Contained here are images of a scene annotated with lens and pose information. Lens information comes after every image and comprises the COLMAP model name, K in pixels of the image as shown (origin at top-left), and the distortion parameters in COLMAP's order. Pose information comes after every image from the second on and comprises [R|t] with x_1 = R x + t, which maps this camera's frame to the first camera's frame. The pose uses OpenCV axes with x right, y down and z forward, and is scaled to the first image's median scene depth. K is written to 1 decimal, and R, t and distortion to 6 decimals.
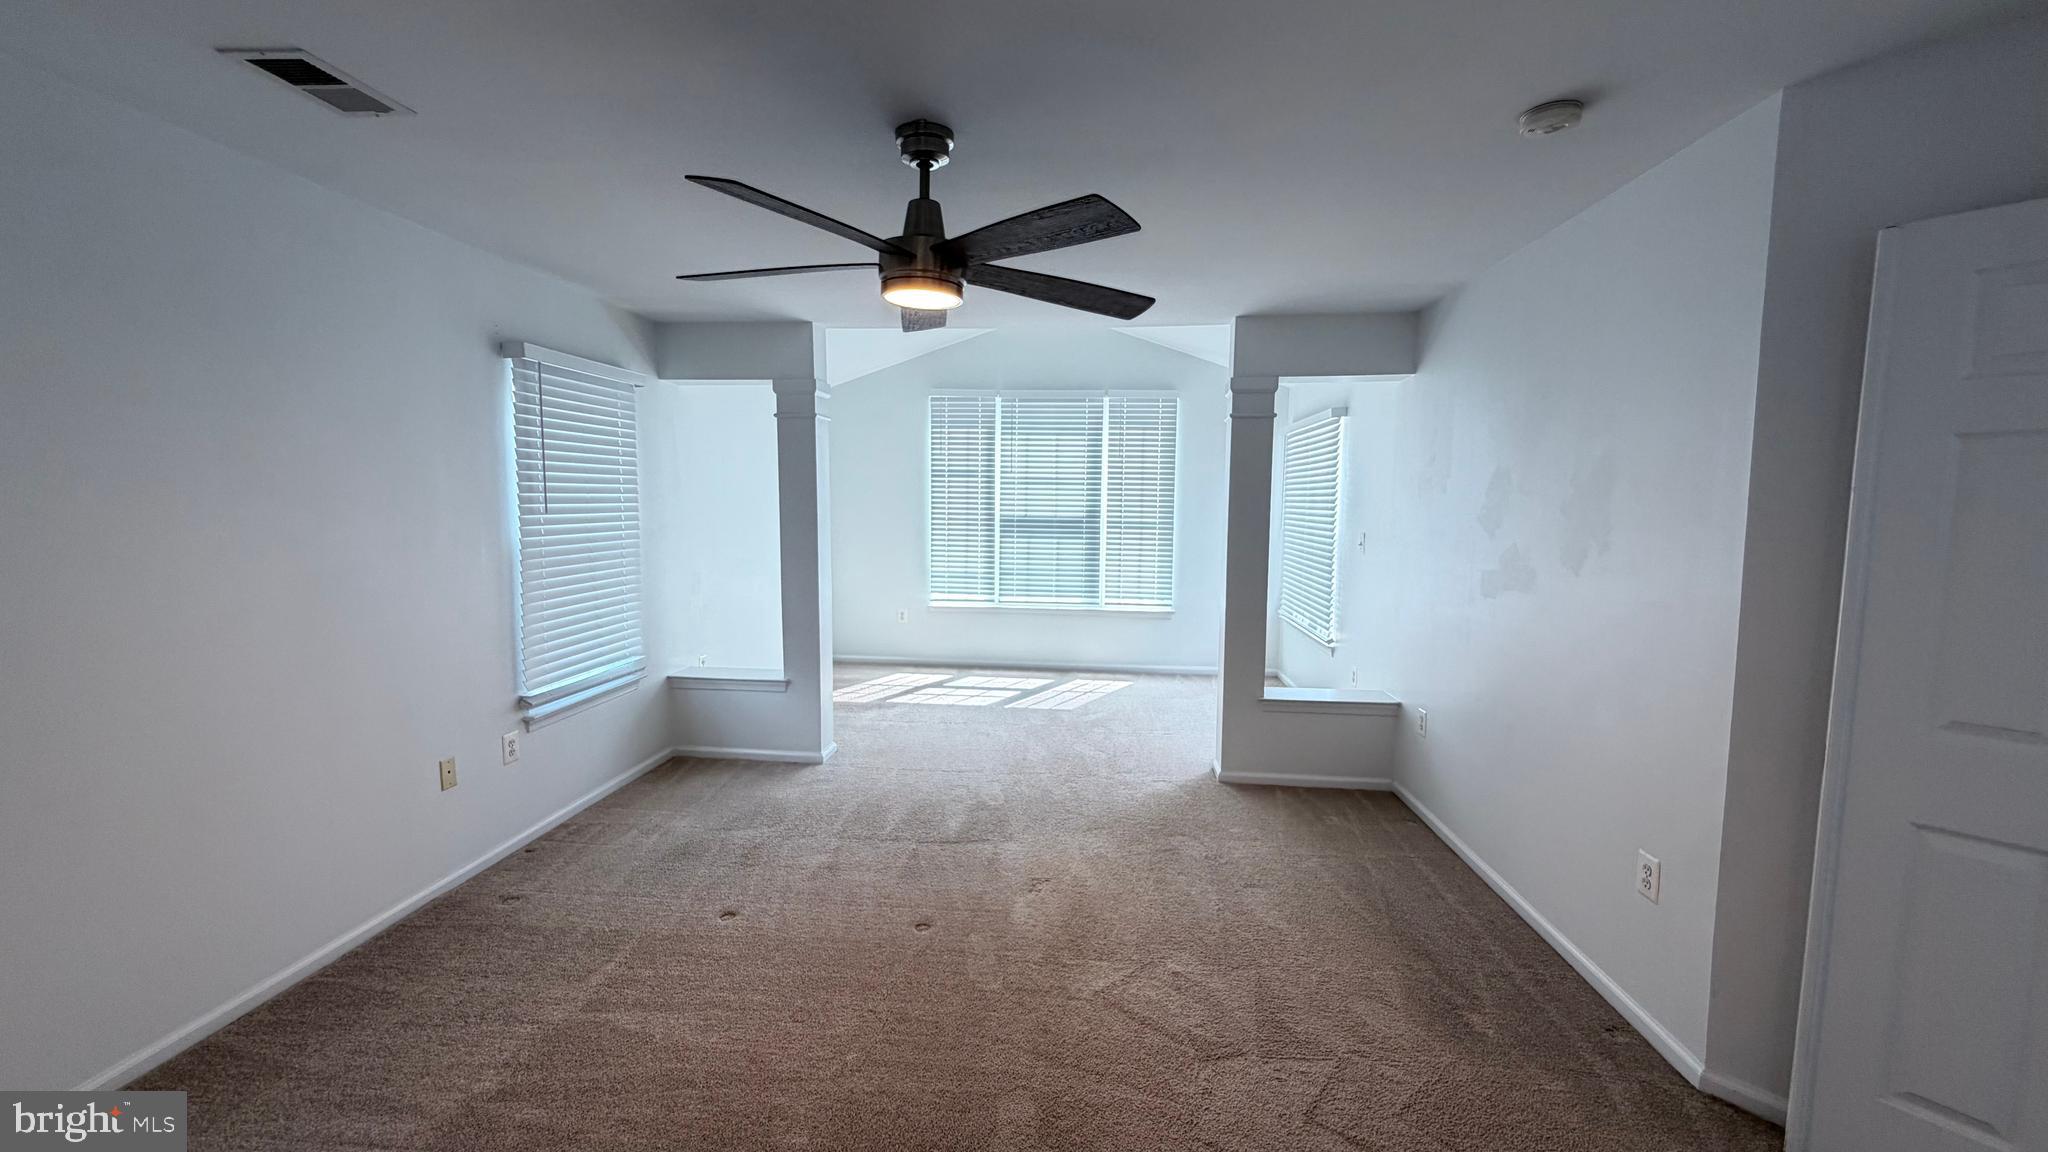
lens RADIAL K [[814.0, 0, 1017.1], [0, 814.0, 576.4], [0, 0, 1]] dist [-0.000155, 0.001124]
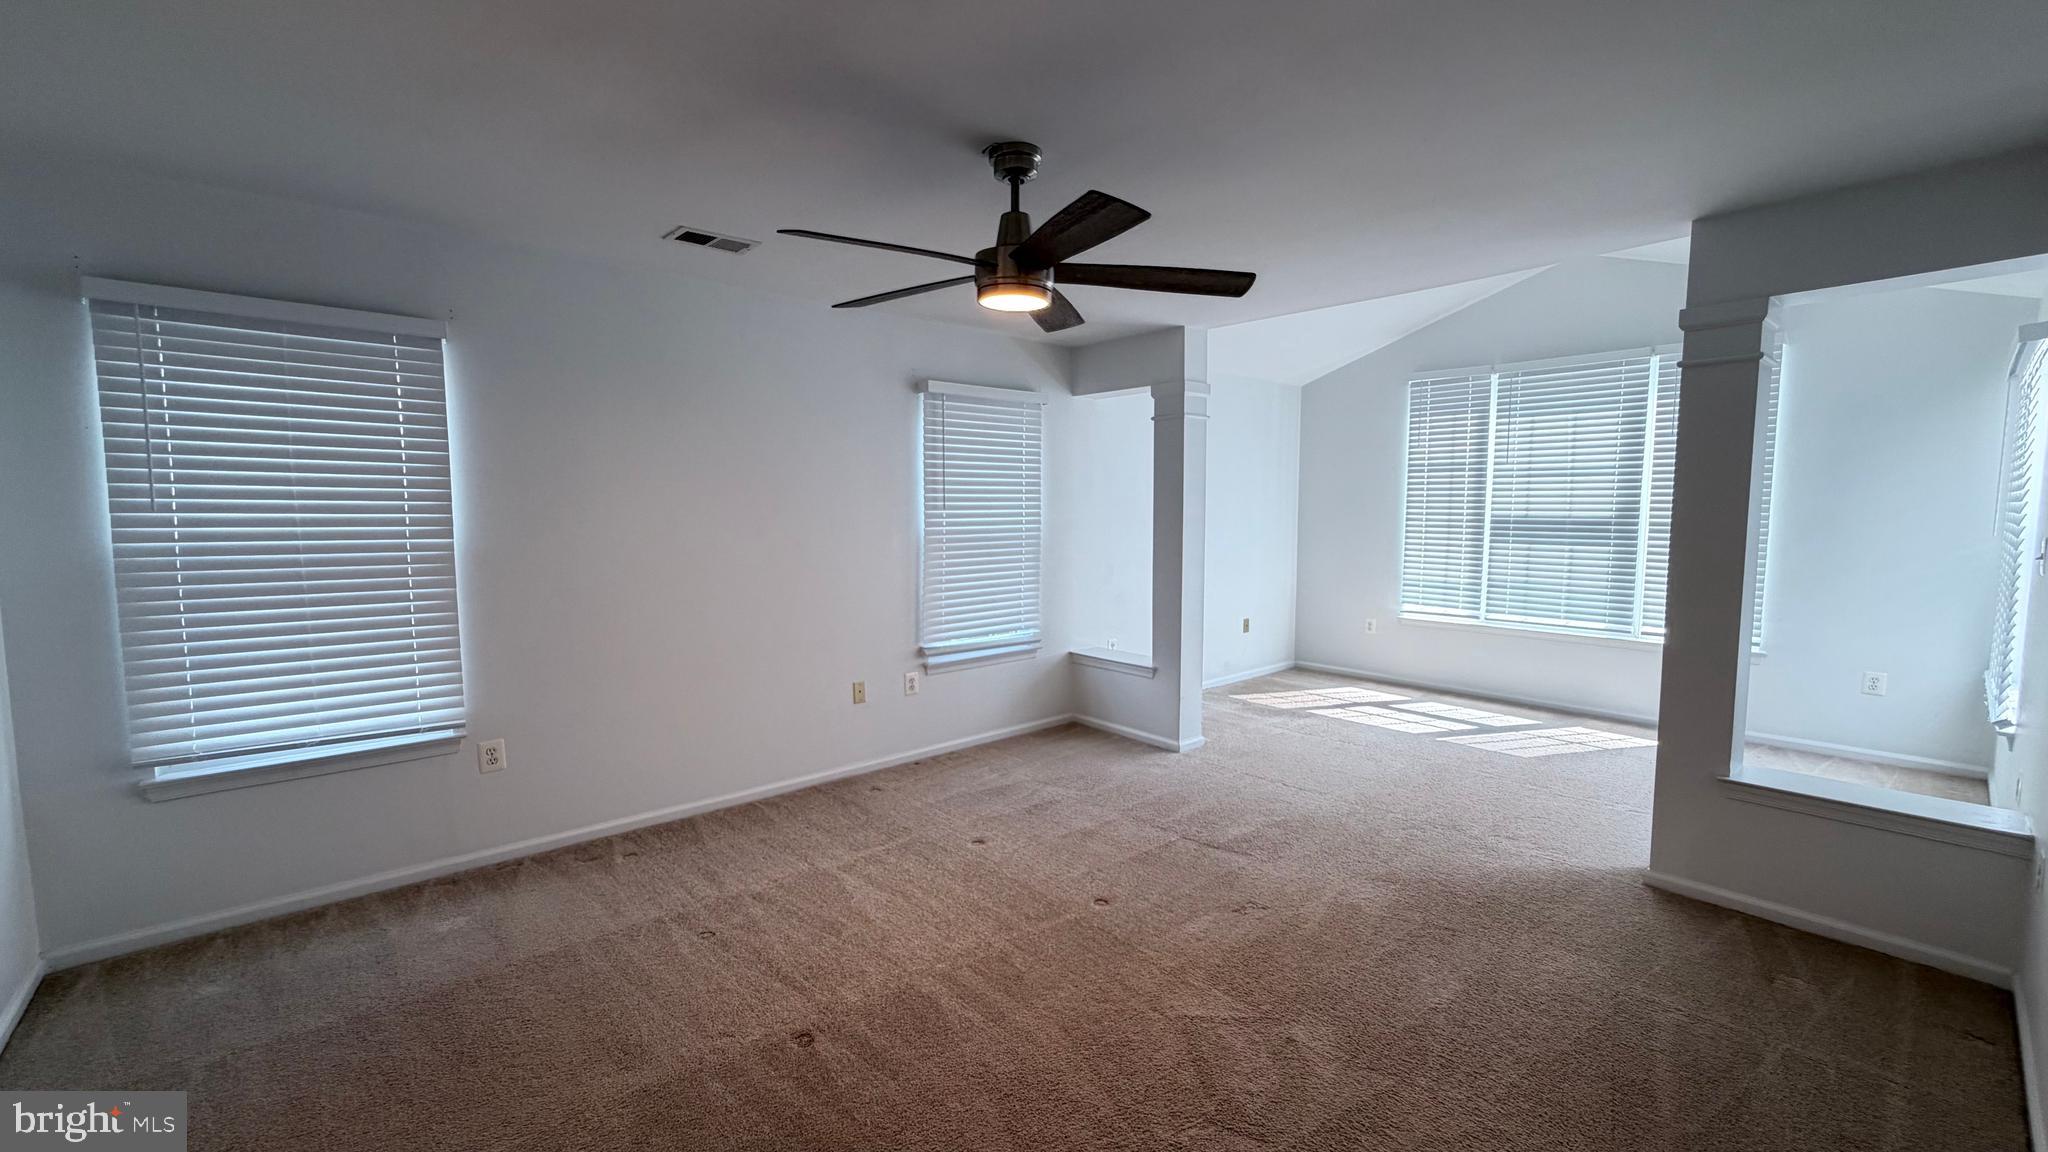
lens RADIAL K [[814.0, 0, 1015.6], [0, 814.0, 577.5], [0, 0, 1]] dist [-0.000155, 0.001124]
pose [[0.731124, 0.048112, -0.680546, 0.196550], [-0.054774, 0.998430, 0.011740, 0.005061], [0.680042, 0.028693, 0.732612, 0.063090]]
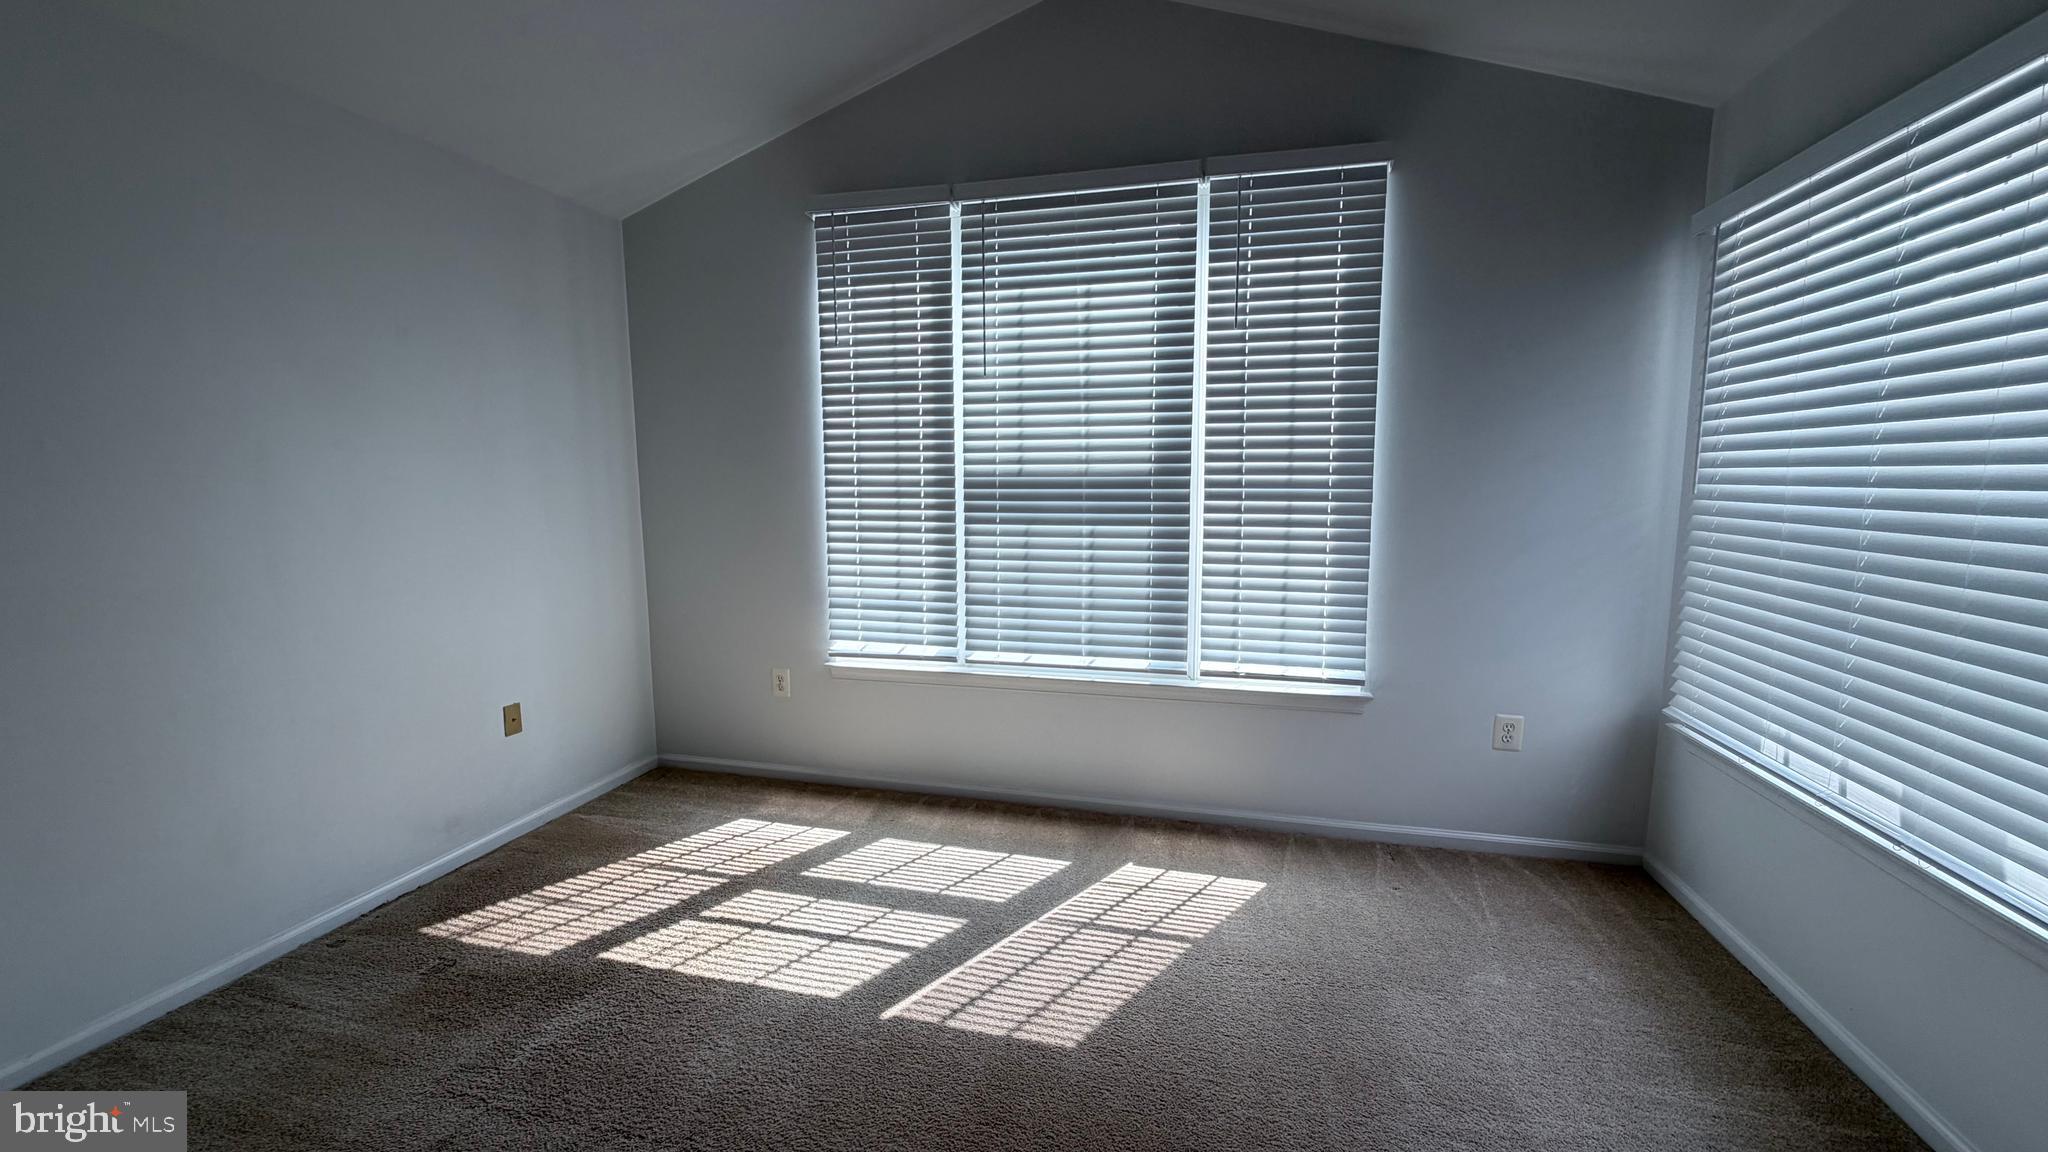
lens RADIAL K [[814.0, 0, 1018.4], [0, 814.0, 578.4], [0, 0, 1]] dist [-0.000155, 0.001124]
pose [[0.988663, 0.002306, -0.150133, 0.078127], [0.001987, 0.999593, 0.028443, -0.029994], [0.150137, -0.028419, 0.988257, 0.566430]]
